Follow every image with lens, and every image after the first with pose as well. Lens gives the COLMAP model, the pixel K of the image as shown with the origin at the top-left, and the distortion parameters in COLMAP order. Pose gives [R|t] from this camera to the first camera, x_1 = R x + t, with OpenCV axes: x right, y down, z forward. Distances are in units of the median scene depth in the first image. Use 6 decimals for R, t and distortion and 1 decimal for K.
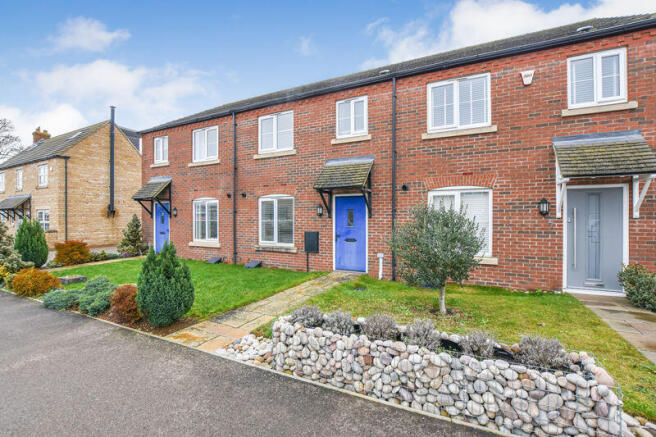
lens RADIAL K [[298.6, 0, 311.0], [0, 298.6, 219.1], [0, 0, 1]] dist [-0.028943, 0.002268]
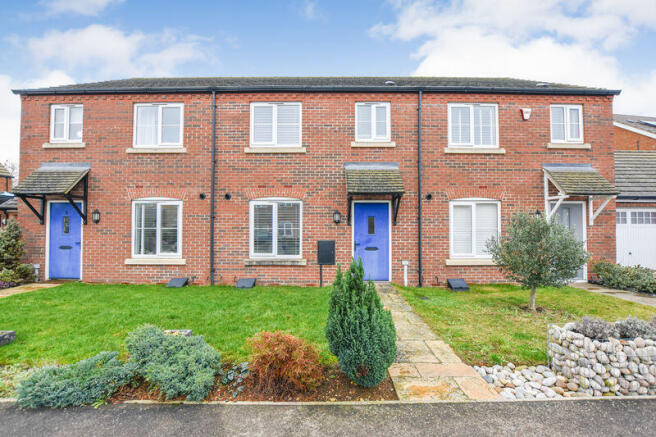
lens RADIAL K [[298.6, 0, 328.7], [0, 298.6, 220.1], [0, 0, 1]] dist [-0.028943, 0.002268]
pose [[0.883241, 0.012724, 0.468746, -0.453801], [-0.000464, 0.999655, -0.026261, 0.004254], [-0.468919, 0.022977, 0.882943, 0.224419]]
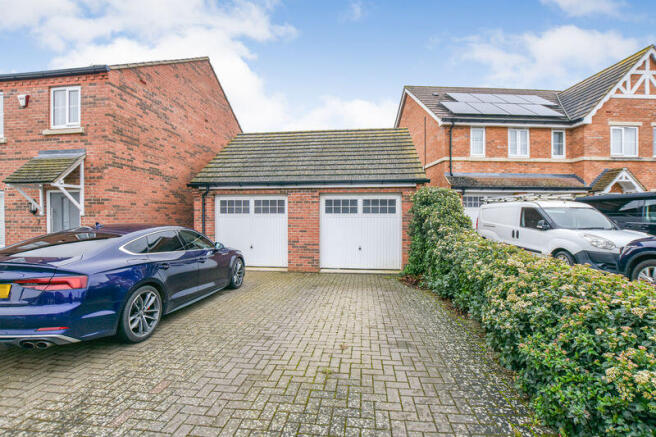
lens RADIAL K [[353.6, 0, 328.3], [0, 353.6, 221.3], [0, 0, 1]] dist [-0.027385, -0.001117]
pose [[0.935693, -0.000723, 0.352815, 1.084131], [-0.000768, 0.999991, 0.004086, 0.008380], [-0.352815, -0.004094, 0.935684, -0.599192]]
